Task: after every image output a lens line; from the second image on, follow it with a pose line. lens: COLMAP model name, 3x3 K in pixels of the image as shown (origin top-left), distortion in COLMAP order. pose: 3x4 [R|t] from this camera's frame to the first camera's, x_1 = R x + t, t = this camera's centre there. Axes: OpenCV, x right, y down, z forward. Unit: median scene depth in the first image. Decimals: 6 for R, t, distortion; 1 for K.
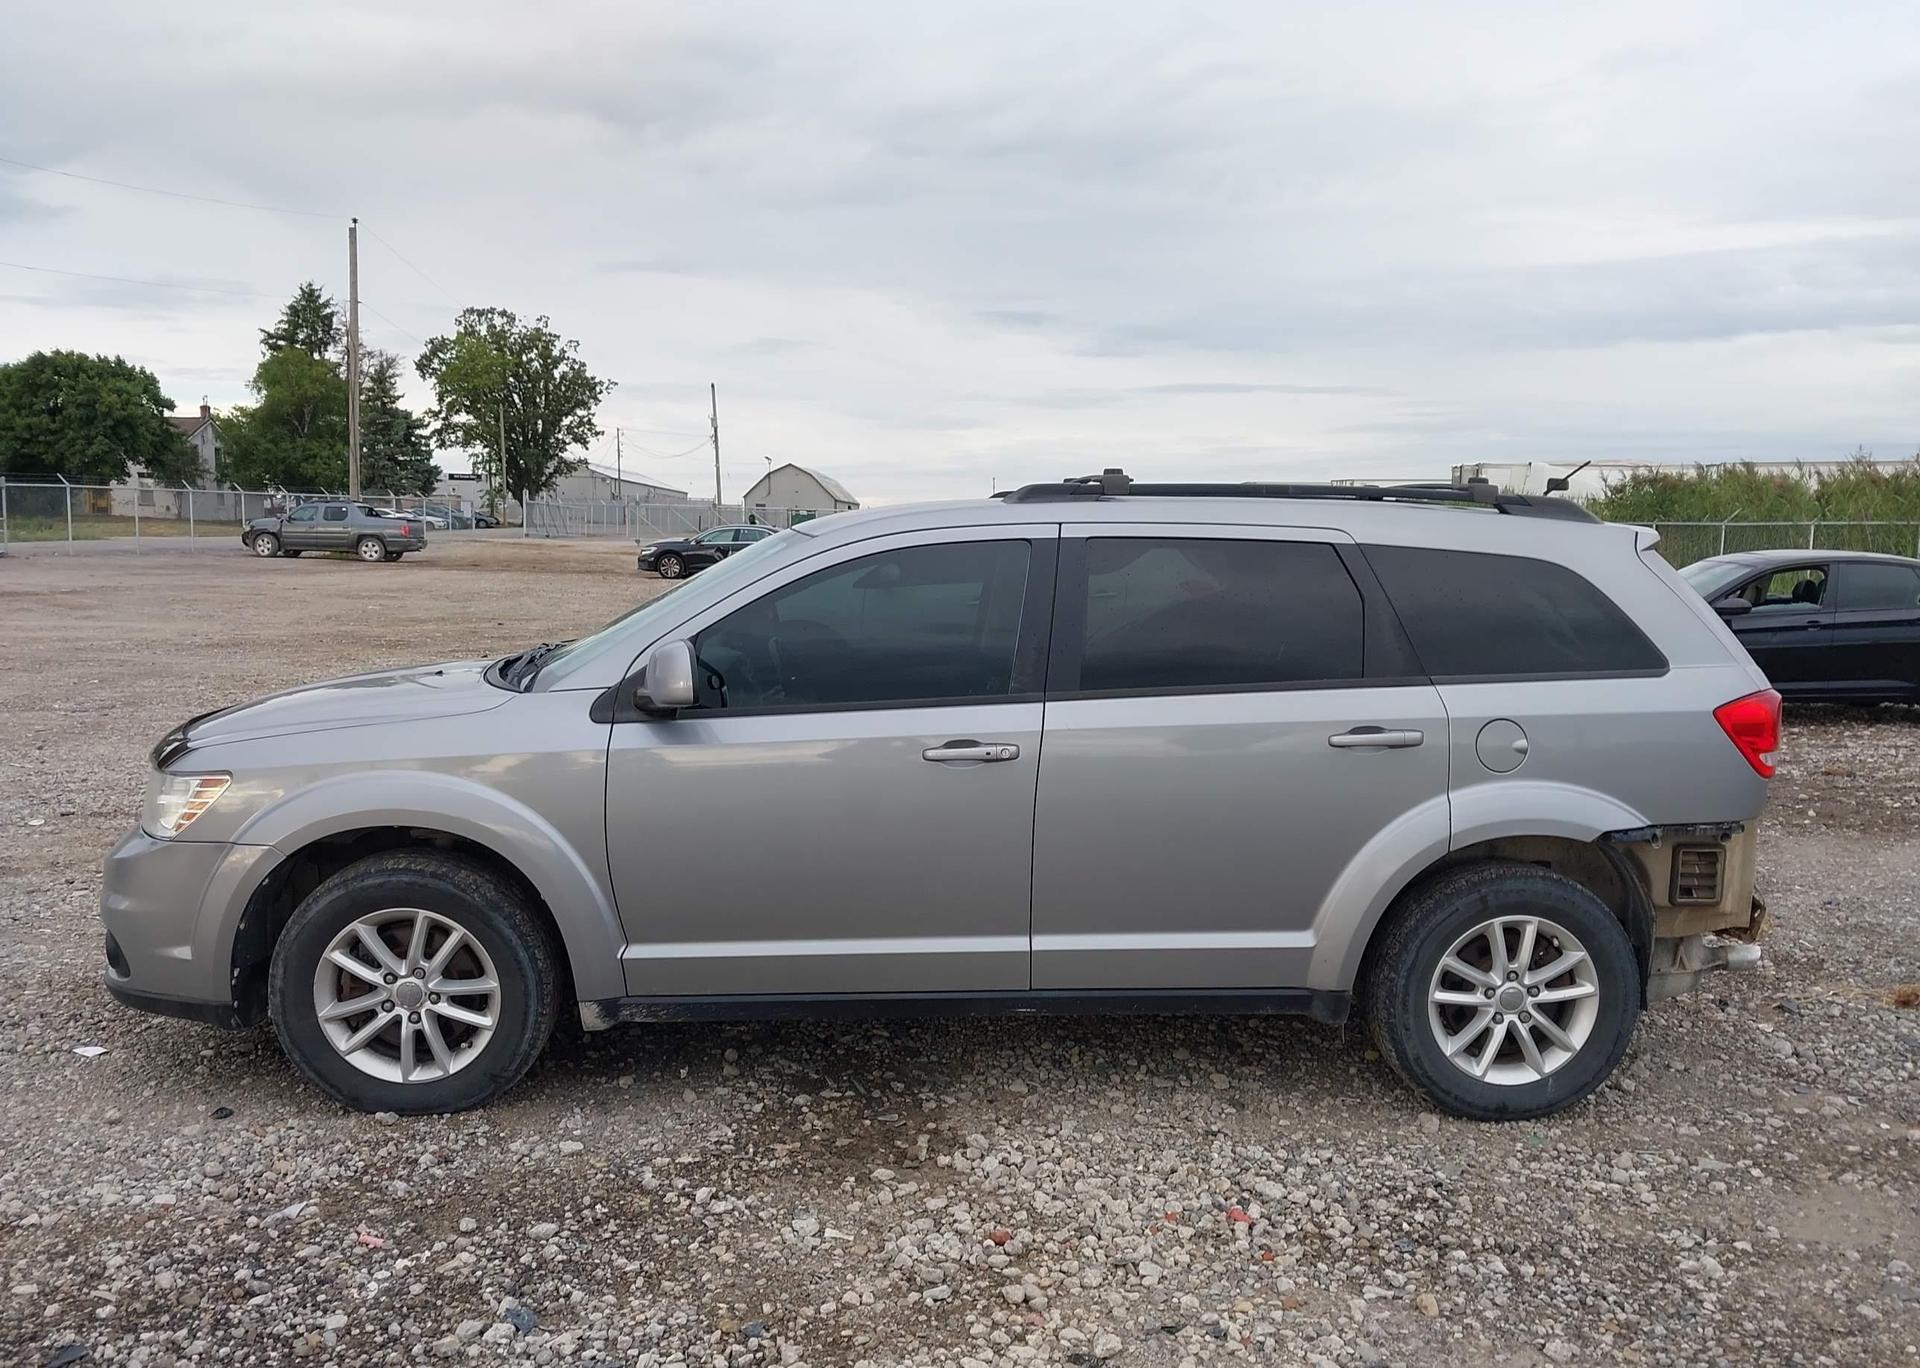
lens RADIAL K [[1534.0, 0, 1002.1], [0, 1534.0, 698.6], [0, 0, 1]] dist [0.017097, -0.015724]
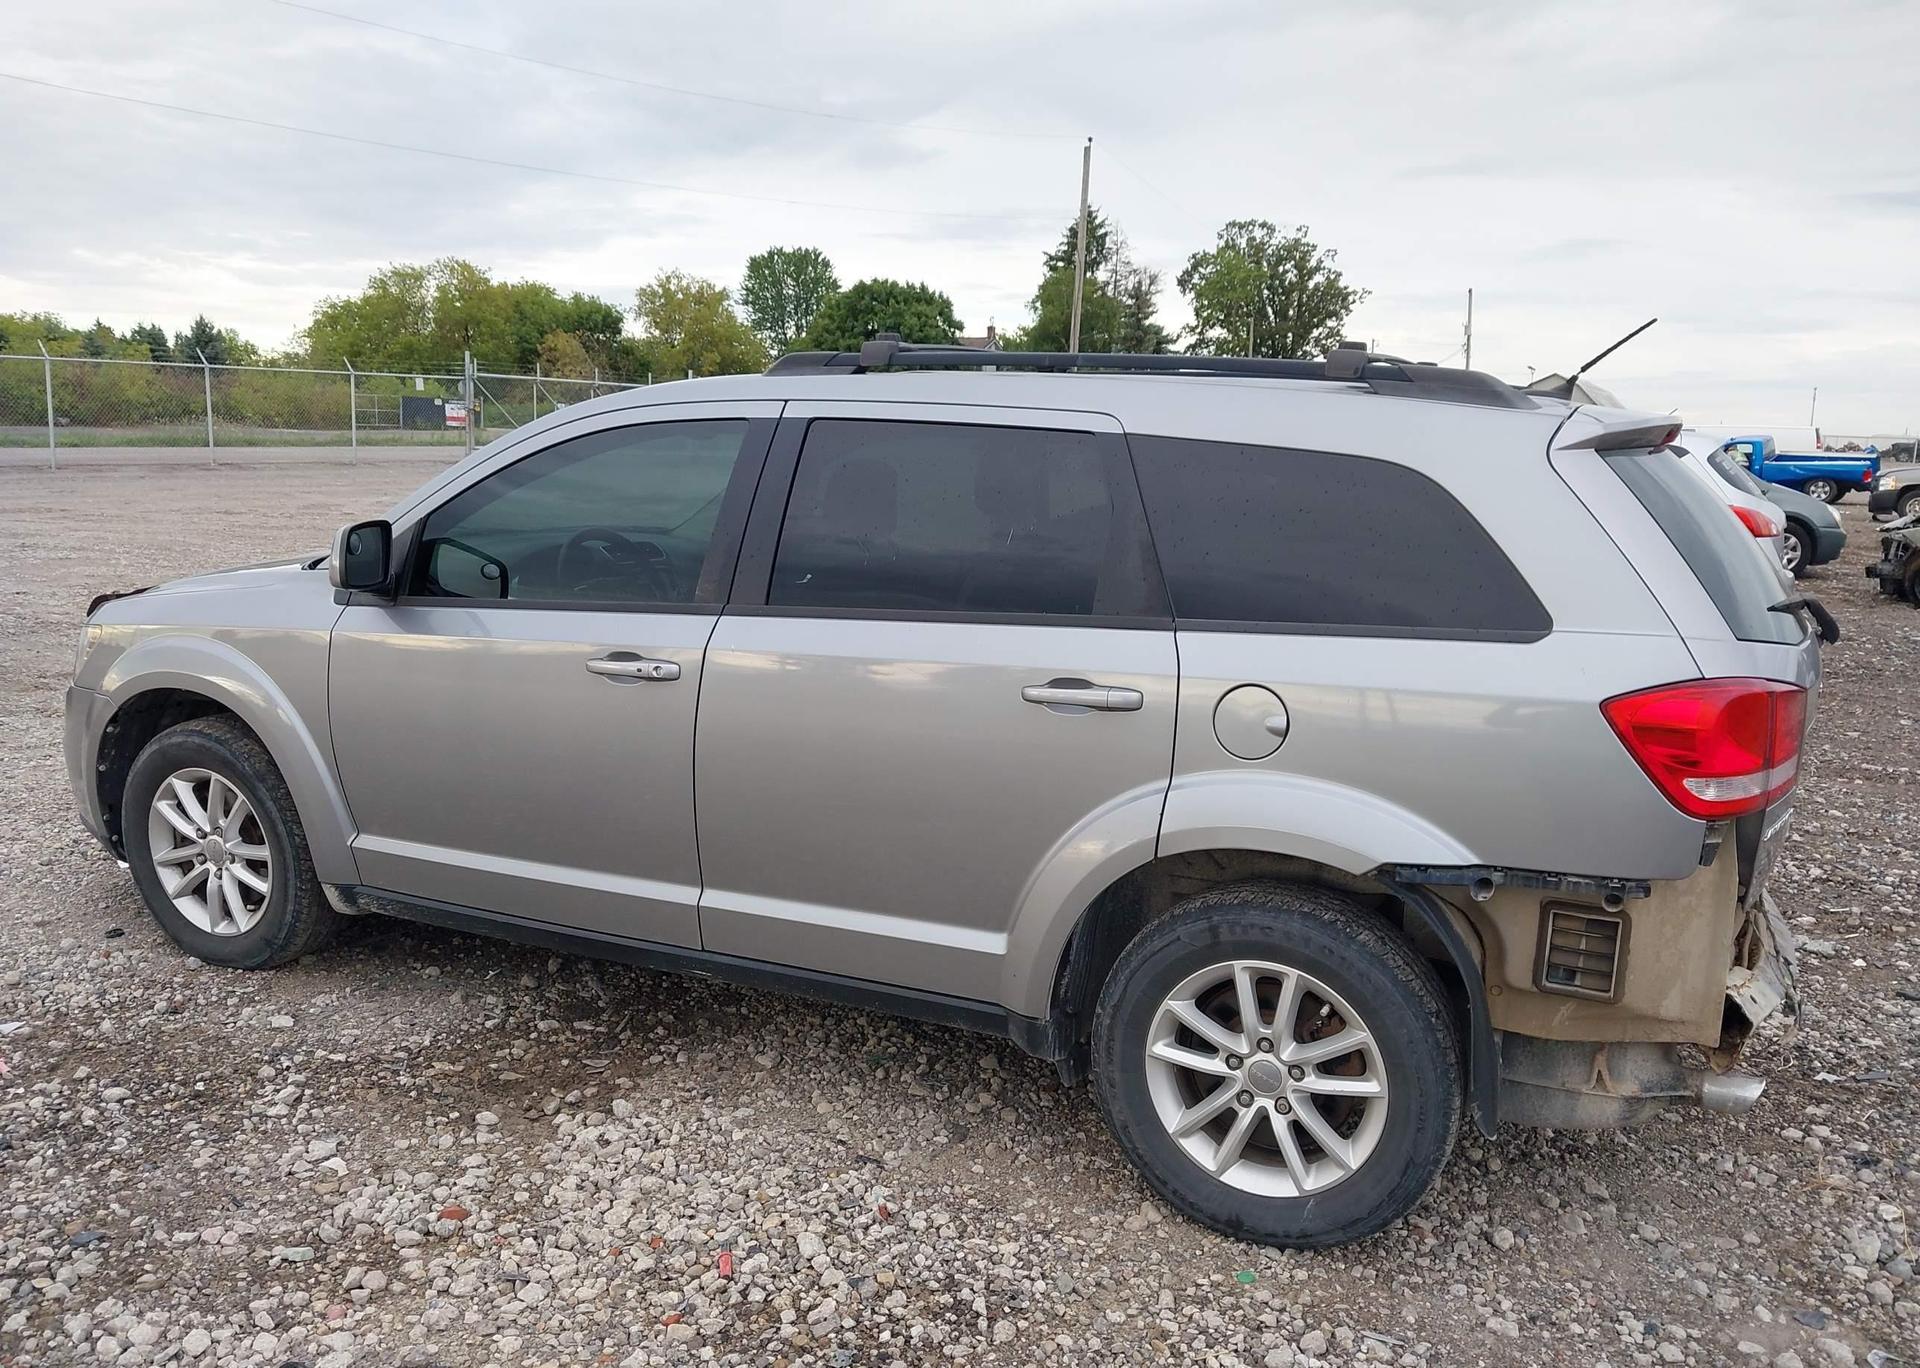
lens RADIAL K [[1534.0, 0, 973.7], [0, 1534.0, 724.8], [0, 0, 1]] dist [0.017097, -0.015724]
pose [[0.875310, 0.102033, -0.472676, 0.536343], [-0.068420, 0.993784, 0.087819, -0.020945], [0.478698, -0.044529, 0.876850, 0.317134]]
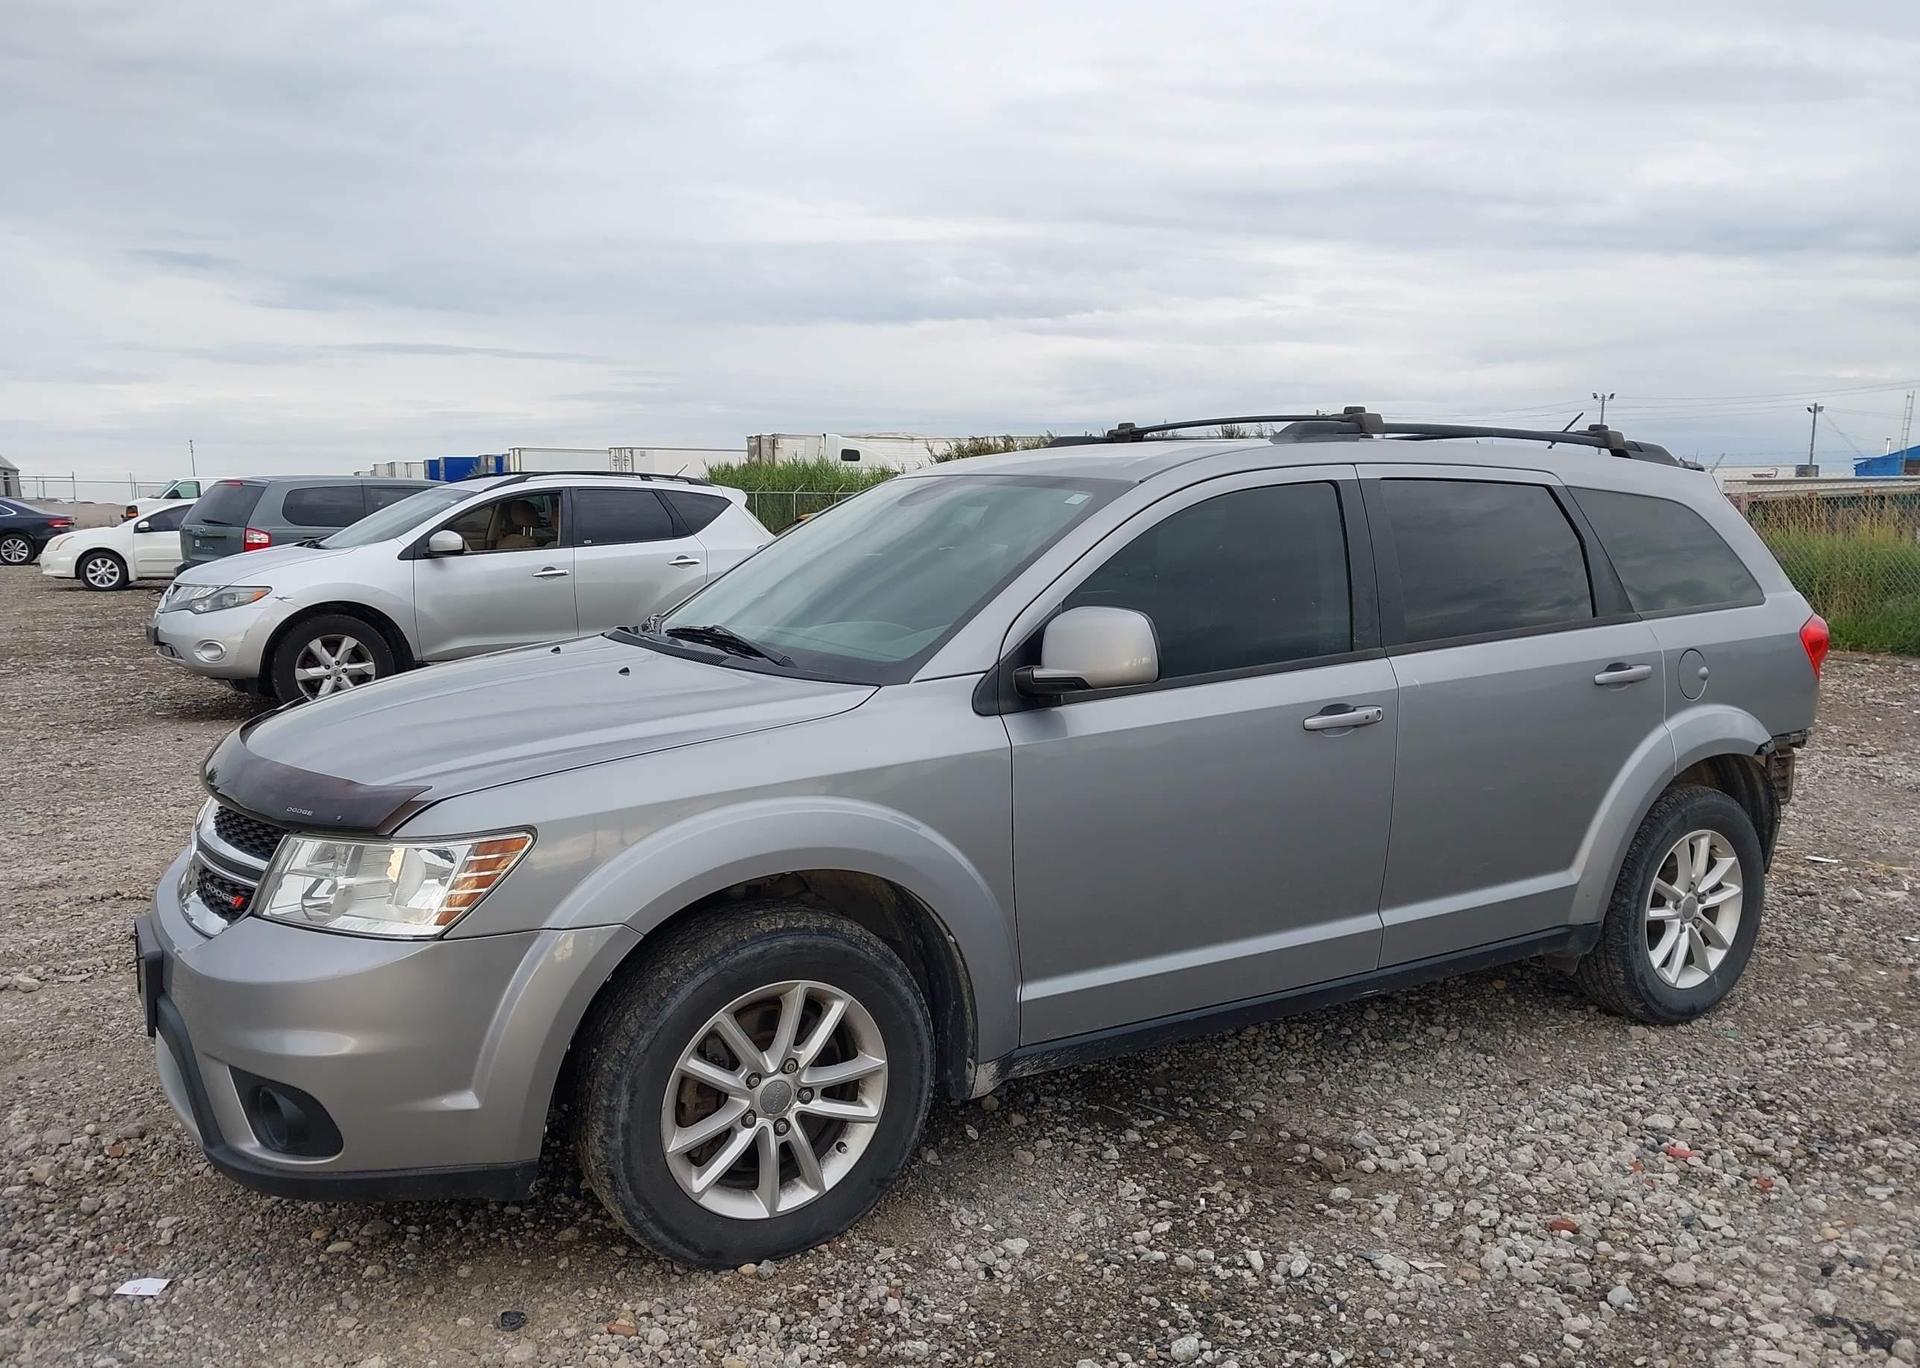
lens RADIAL K [[1534.0, 0, 963.8], [0, 1534.0, 705.2], [0, 0, 1]] dist [0.017097, -0.015724]
pose [[0.878576, -0.070751, 0.472333, -0.617282], [0.059881, 0.997481, 0.038029, -0.018177], [-0.473833, -0.005128, 0.880600, 0.293707]]
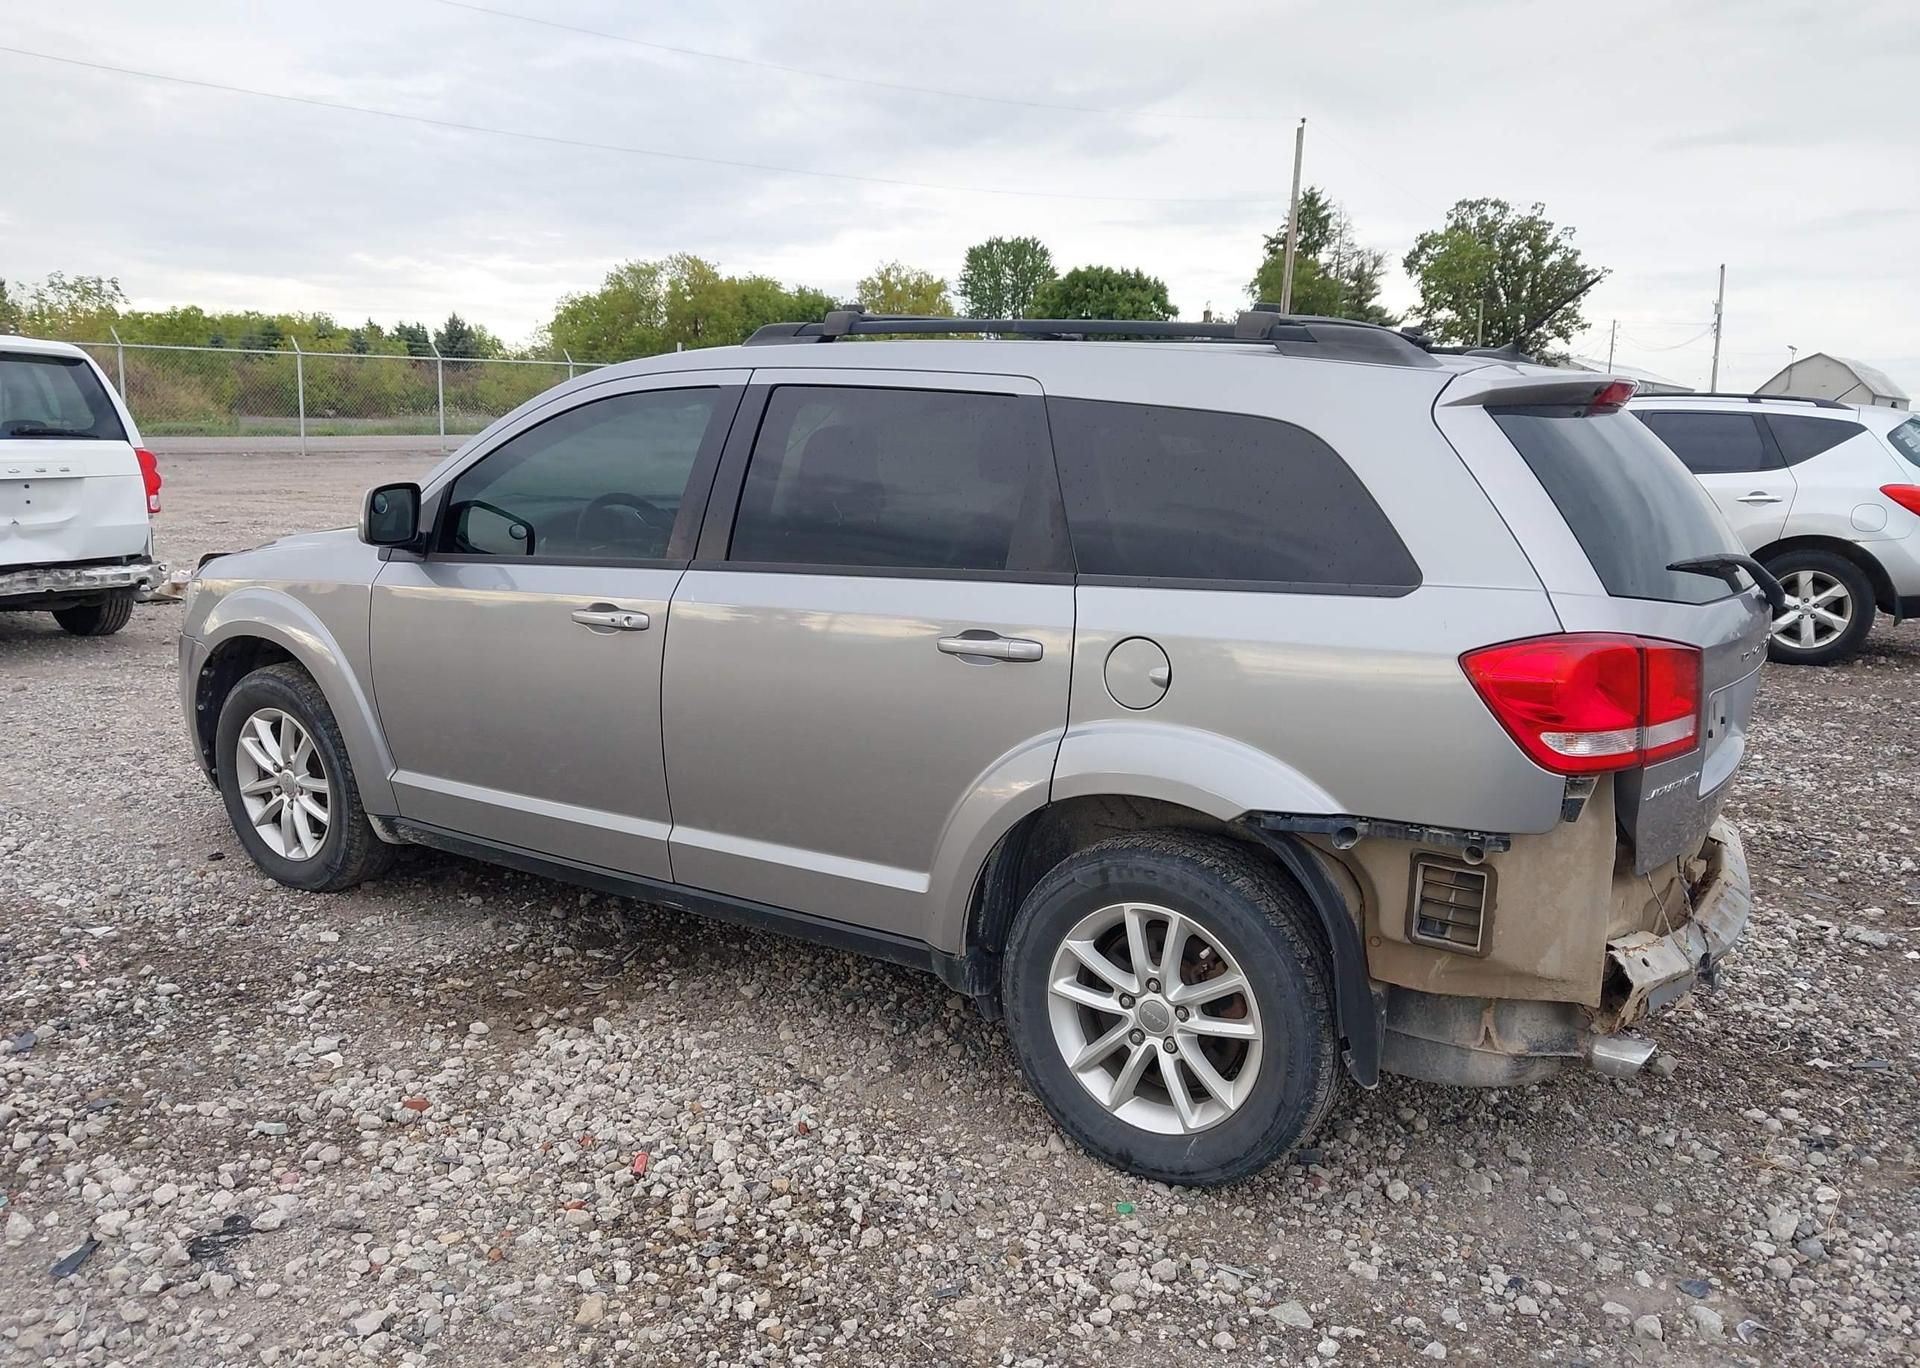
lens RADIAL K [[1534.0, 0, 971.1], [0, 1534.0, 709.6], [0, 0, 1]] dist [0.017097, -0.015724]
pose [[0.797648, 0.119569, -0.591152, 0.683101], [-0.077562, 0.992349, 0.096062, -0.015336], [0.598115, -0.030772, 0.800819, 0.362362]]
